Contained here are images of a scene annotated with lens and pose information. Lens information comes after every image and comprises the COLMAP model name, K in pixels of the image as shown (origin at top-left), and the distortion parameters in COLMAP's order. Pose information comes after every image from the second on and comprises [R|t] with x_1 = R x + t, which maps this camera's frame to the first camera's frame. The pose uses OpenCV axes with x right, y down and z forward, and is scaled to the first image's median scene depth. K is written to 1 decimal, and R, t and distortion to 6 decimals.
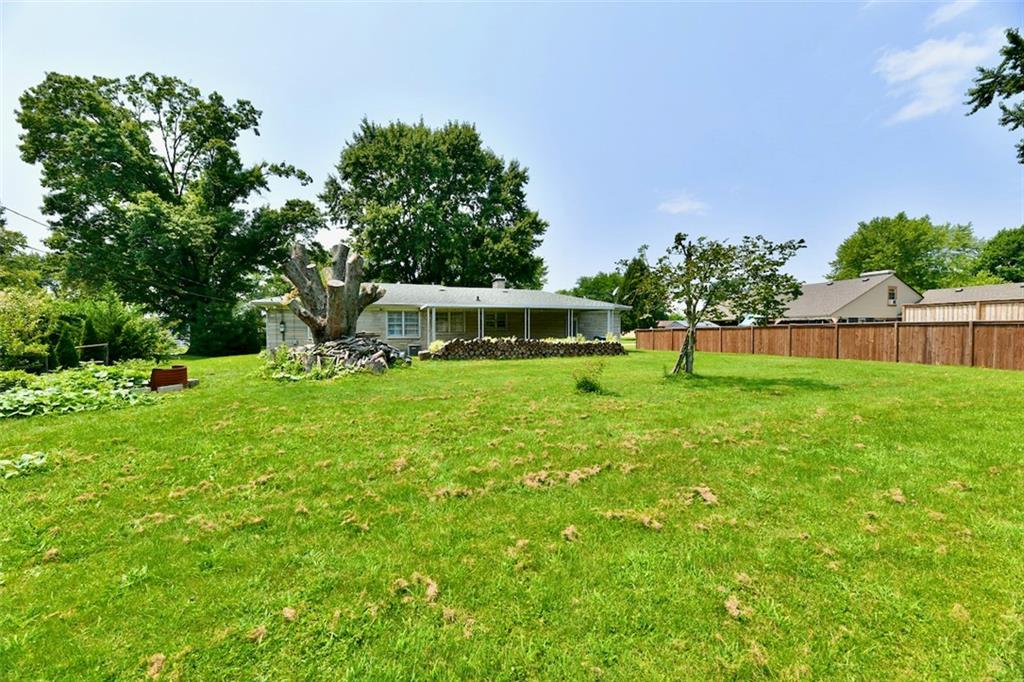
lens RADIAL K [[409.6, 0, 533.2], [0, 409.6, 338.8], [0, 0, 1]] dist [-0.003373, -0.000225]
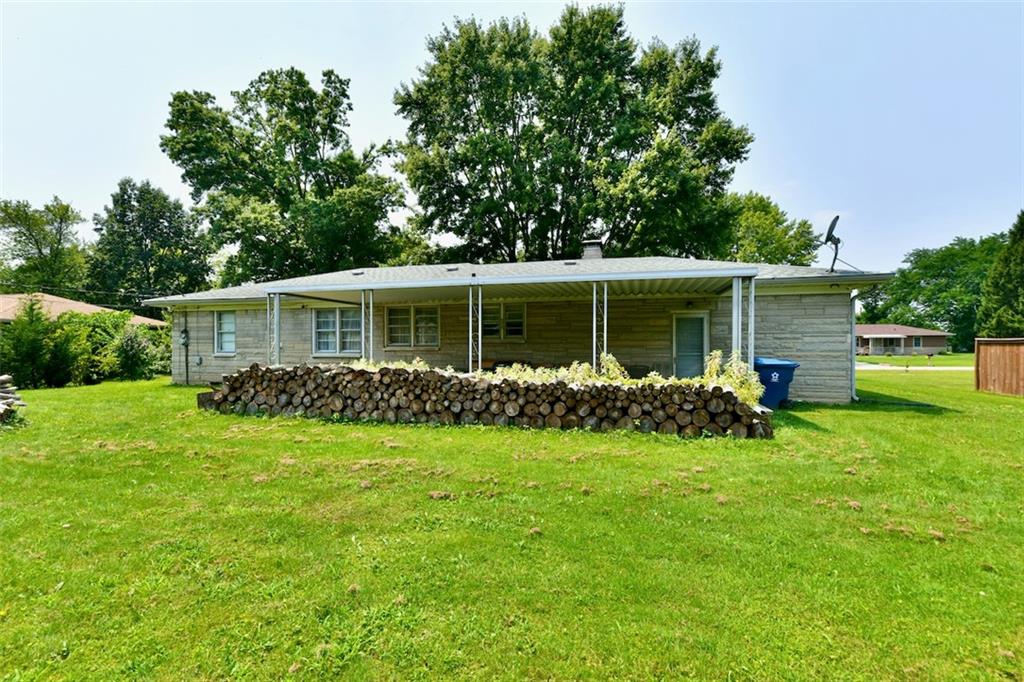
lens RADIAL K [[474.6, 0, 513.1], [0, 474.6, 344.1], [0, 0, 1]] dist [-0.001004, 0.000158]
pose [[0.814839, 0.003836, -0.579674, 0.207364], [-0.010223, 0.999918, -0.007753, -0.012776], [0.579597, 0.012243, 0.814811, 0.493570]]
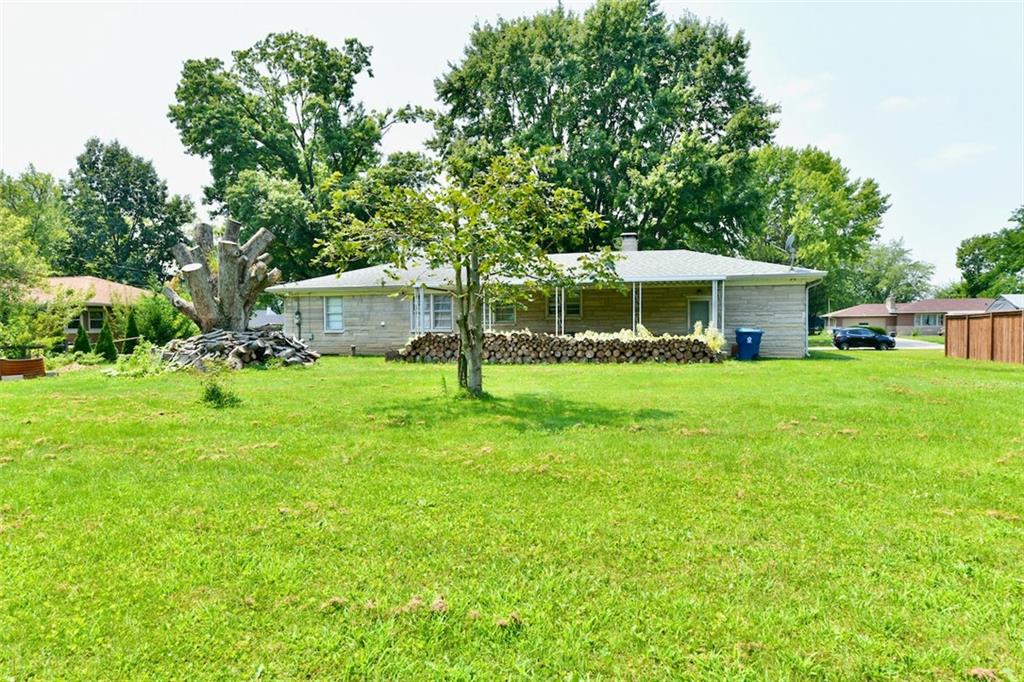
lens RADIAL K [[675.4, 0, 527.3], [0, 675.4, 331.1], [0, 0, 1]] dist [0.028598, 0.000047]
pose [[0.831259, 0.000432, -0.555886, 0.390643], [-0.002821, 0.999990, -0.003441, 0.000831], [0.555879, 0.004428, 0.831252, 0.086511]]
